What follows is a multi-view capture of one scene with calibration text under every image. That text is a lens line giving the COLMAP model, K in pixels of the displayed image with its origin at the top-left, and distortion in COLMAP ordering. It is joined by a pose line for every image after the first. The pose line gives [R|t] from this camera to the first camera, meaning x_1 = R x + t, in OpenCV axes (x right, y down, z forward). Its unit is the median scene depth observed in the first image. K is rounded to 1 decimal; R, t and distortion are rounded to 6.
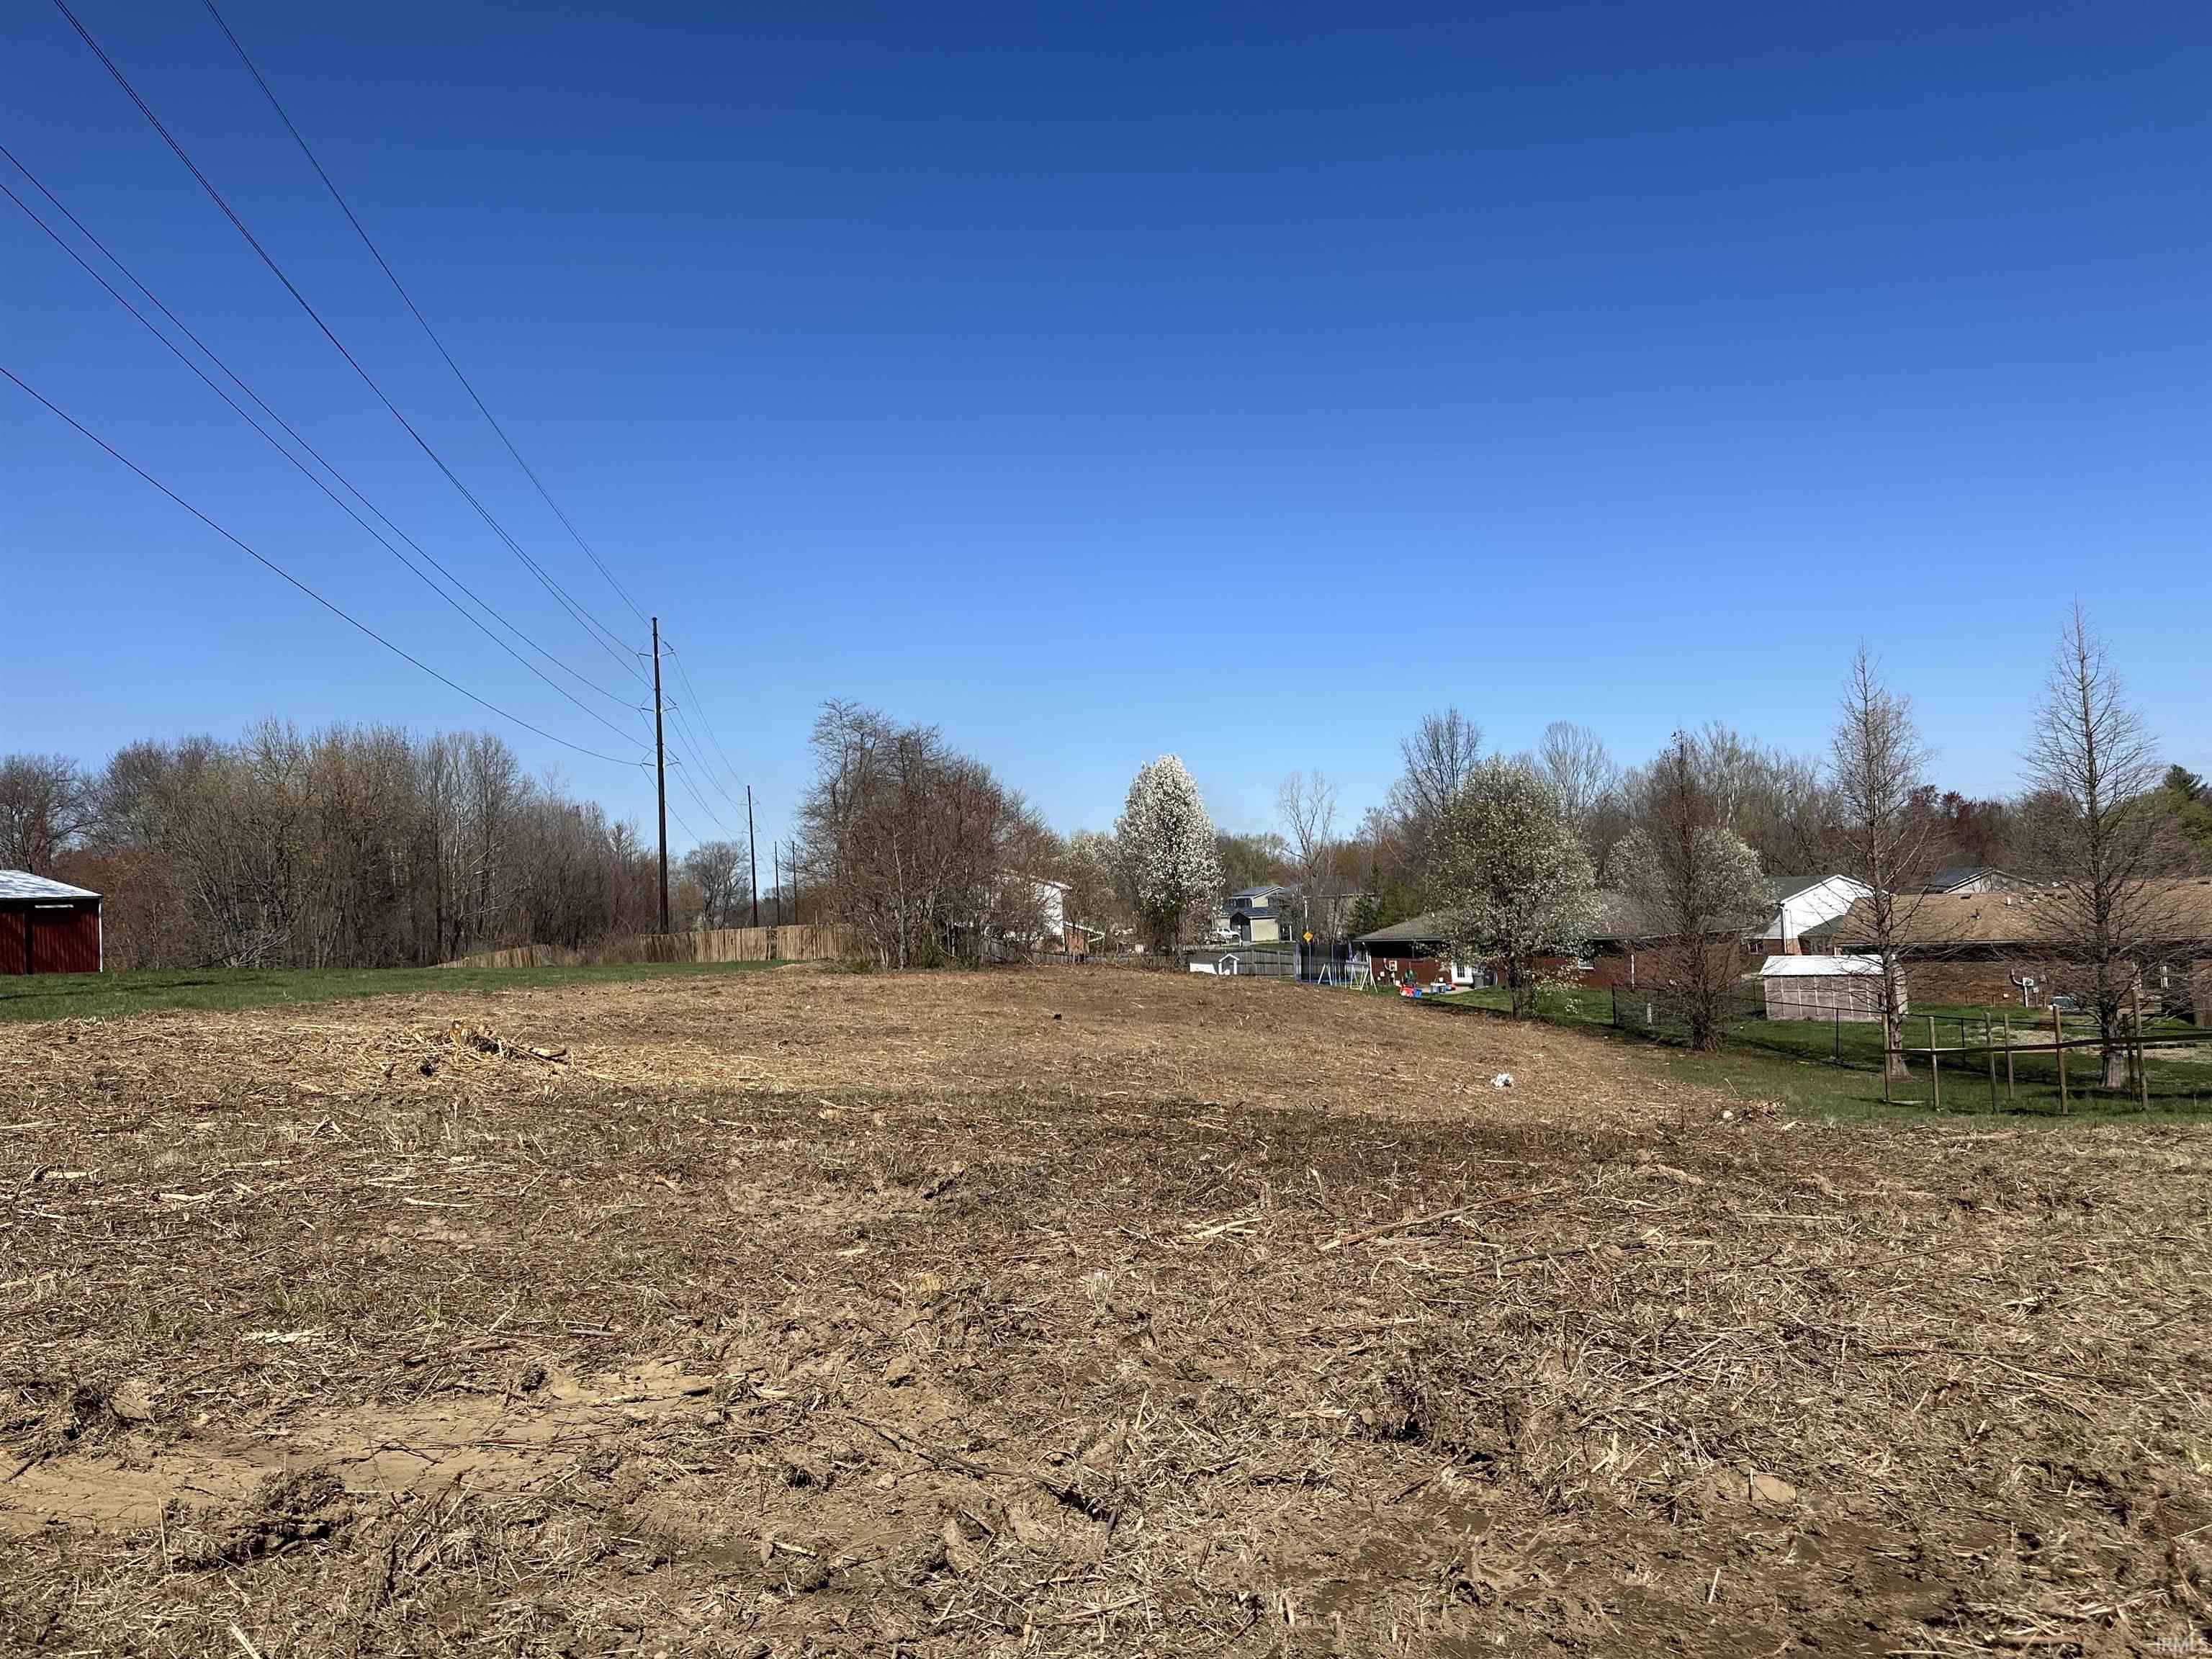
lens RADIAL K [[1537.1, 0, 1106.0], [0, 1537.1, 829.5], [0, 0, 1]] dist [0.094502, 0.000214]
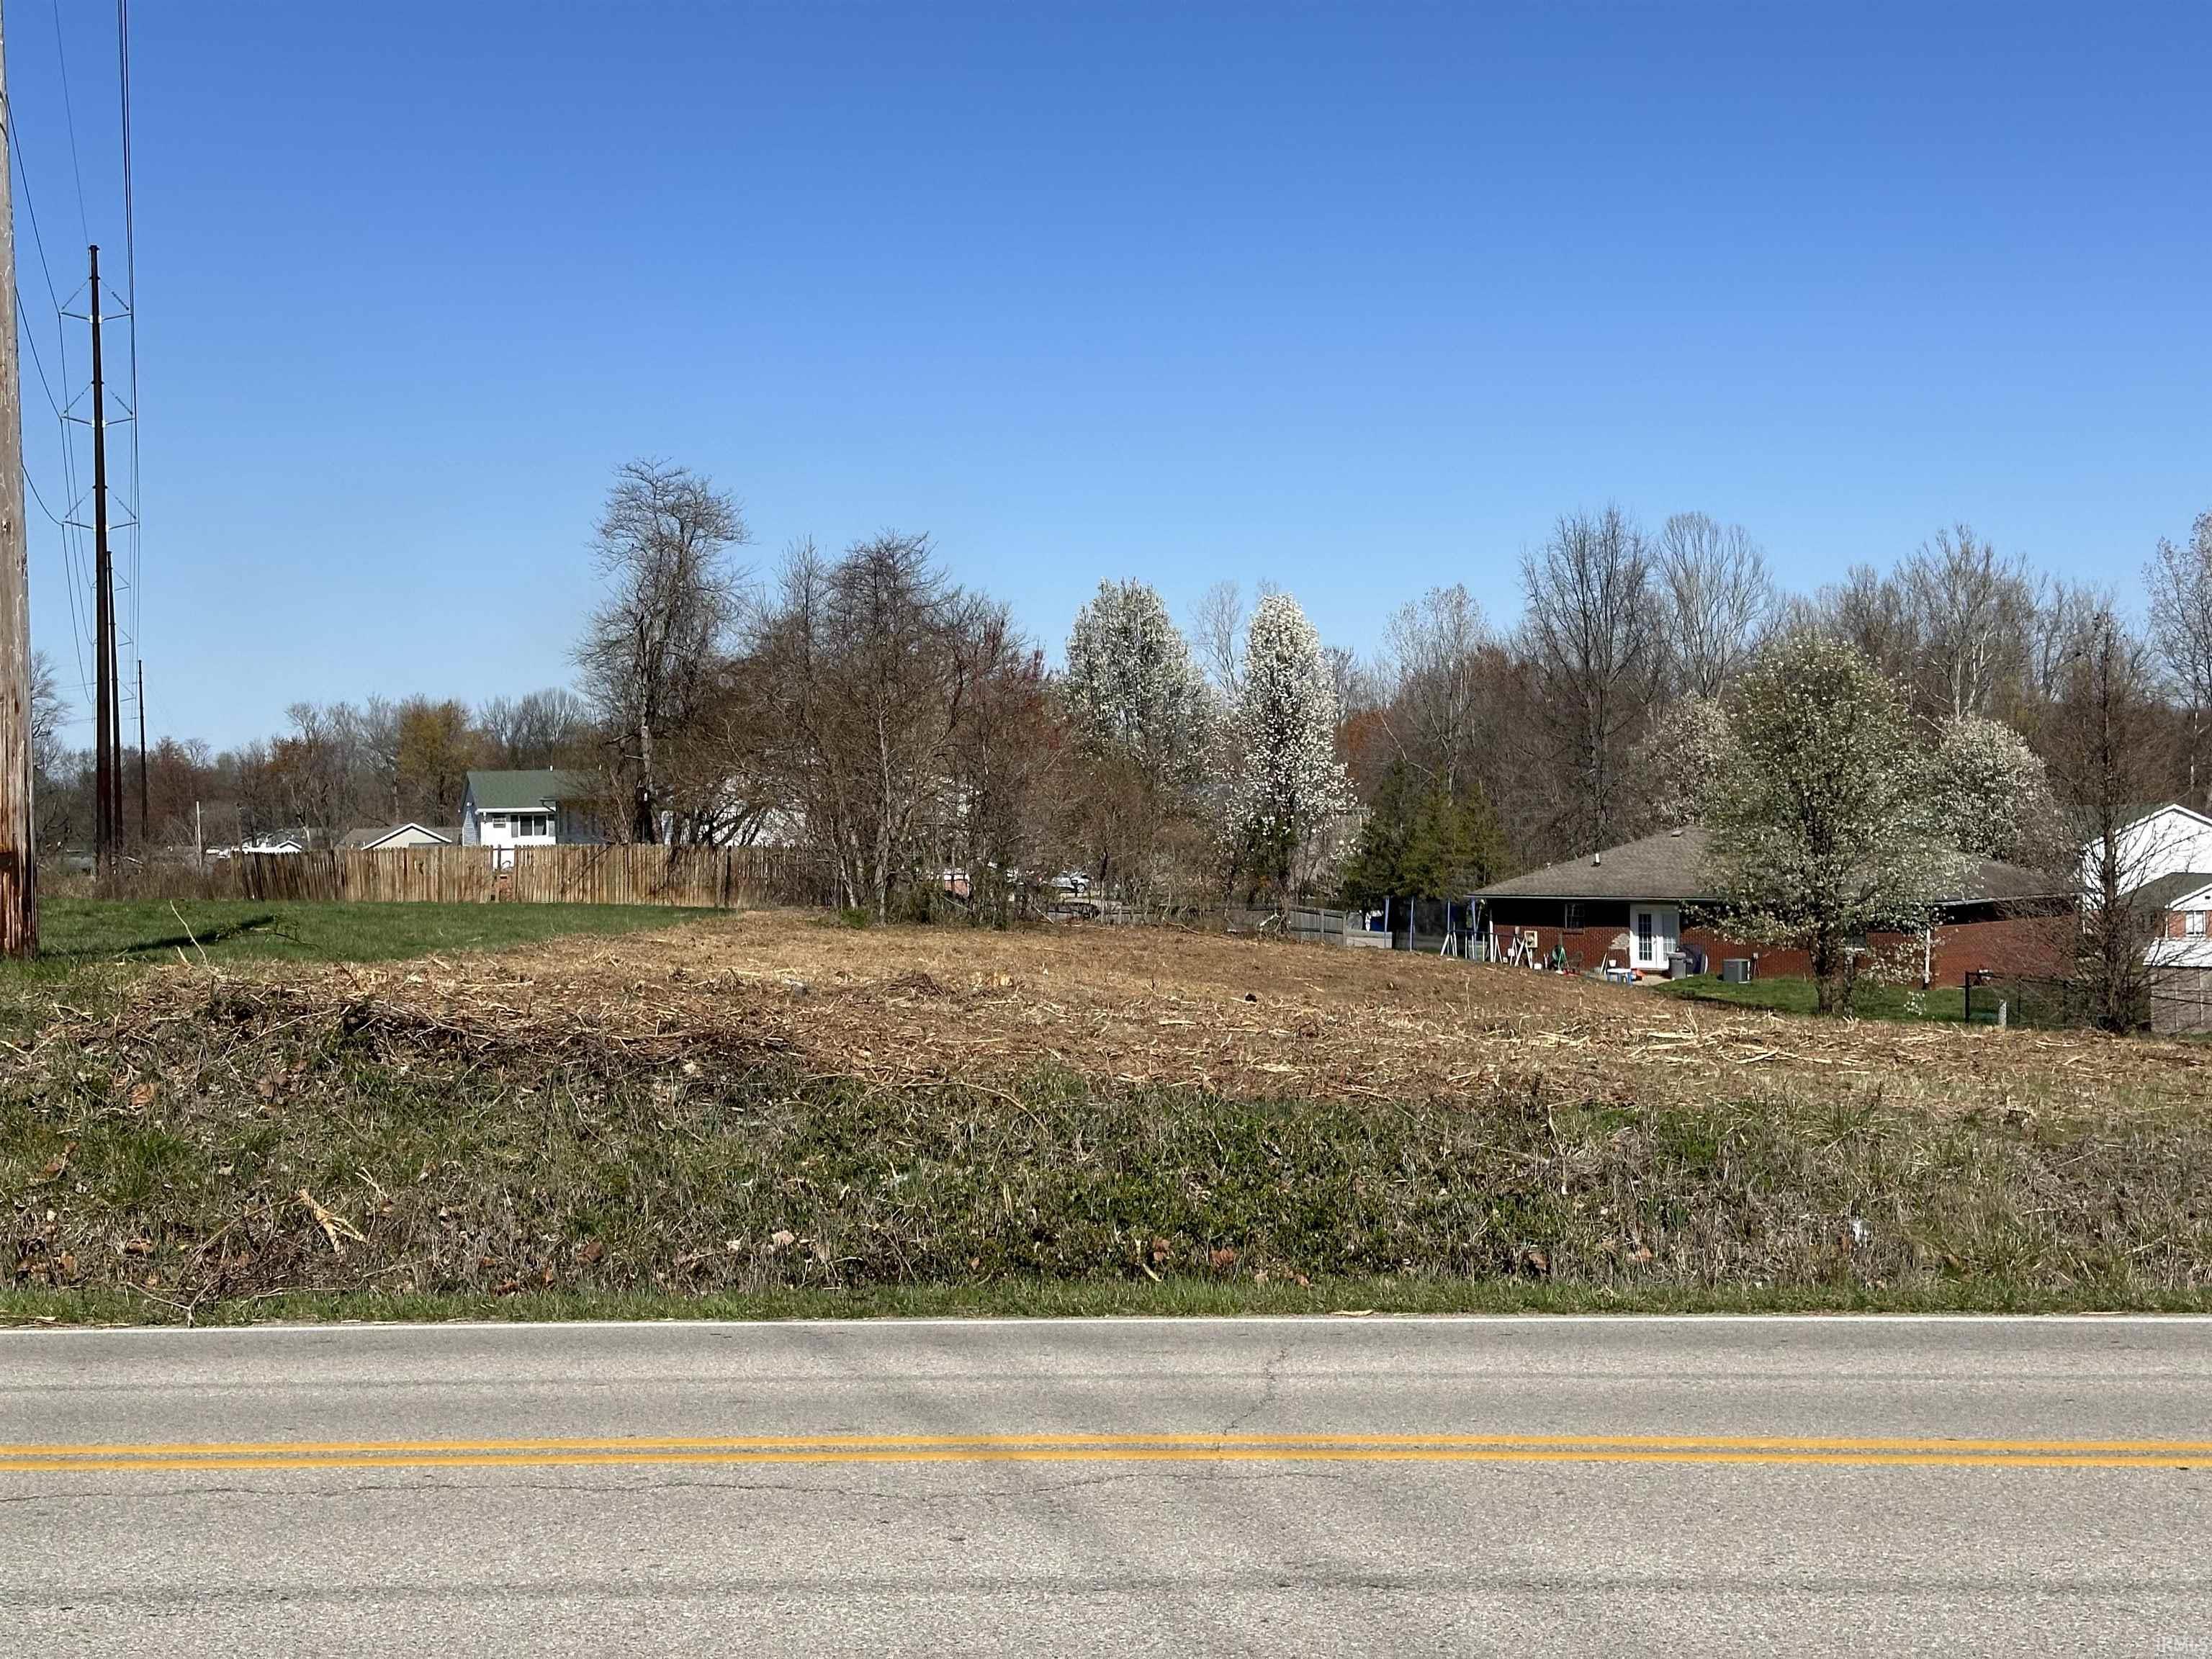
lens RADIAL K [[3131.1, 0, 1106.0], [0, 3131.1, 829.5], [0, 0, 1]] dist [0.108724, 0.025319]
pose [[0.988331, 0.030339, 0.149271, -0.164770], [-0.038525, 0.997890, 0.052256, -0.012982], [-0.147371, -0.057397, 0.987414, -0.196142]]
